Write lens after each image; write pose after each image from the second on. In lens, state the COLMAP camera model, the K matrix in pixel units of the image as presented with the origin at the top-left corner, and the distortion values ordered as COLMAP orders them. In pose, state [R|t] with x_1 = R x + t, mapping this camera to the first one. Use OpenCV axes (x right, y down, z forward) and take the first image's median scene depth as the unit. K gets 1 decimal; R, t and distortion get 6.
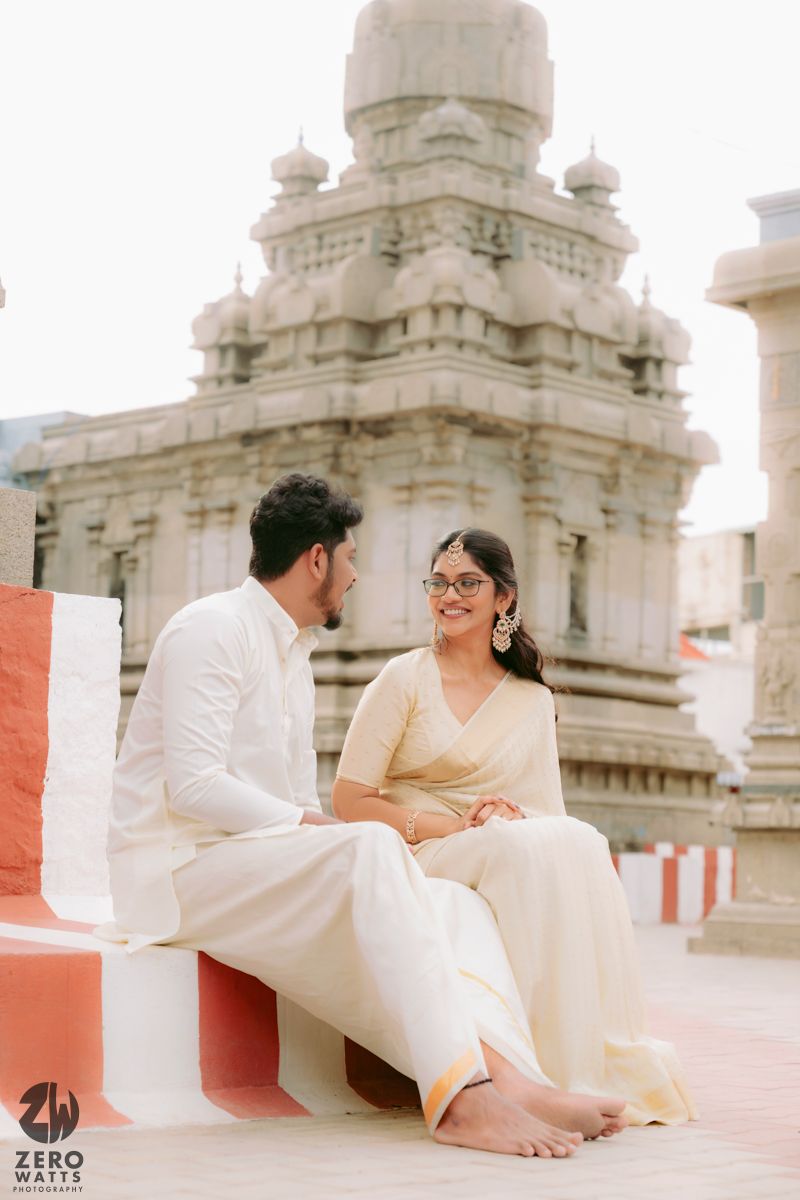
lens RADIAL K [[2373.6, 0, 434.4], [0, 2373.6, 580.5], [0, 0, 1]] dist [0.181334, 0.000000]
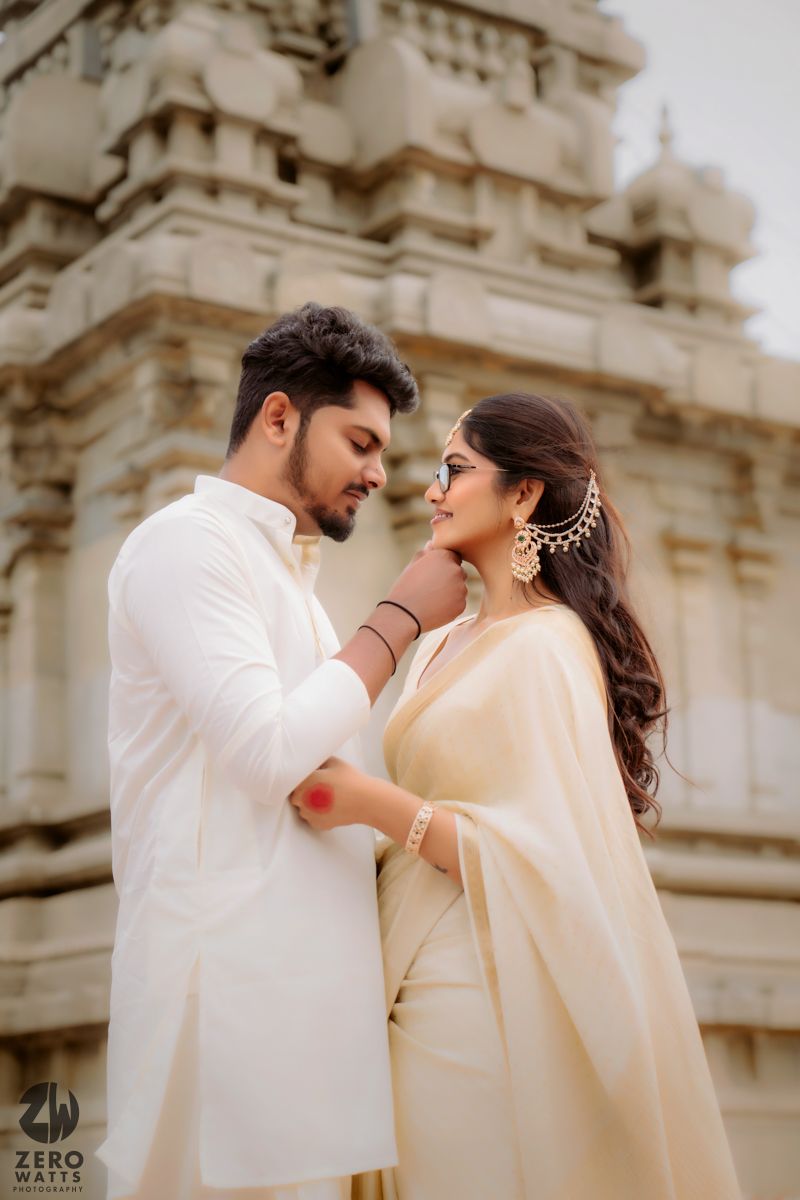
lens RADIAL K [[2373.6, 0, 412.6], [0, 2373.6, 597.9], [0, 0, 1]] dist [0.181334, 0.000000]
pose [[0.981093, -0.096244, -0.167910, 0.122053], [0.076187, 0.989594, -0.122064, 0.047633], [0.177910, 0.106963, 0.978216, 0.501179]]
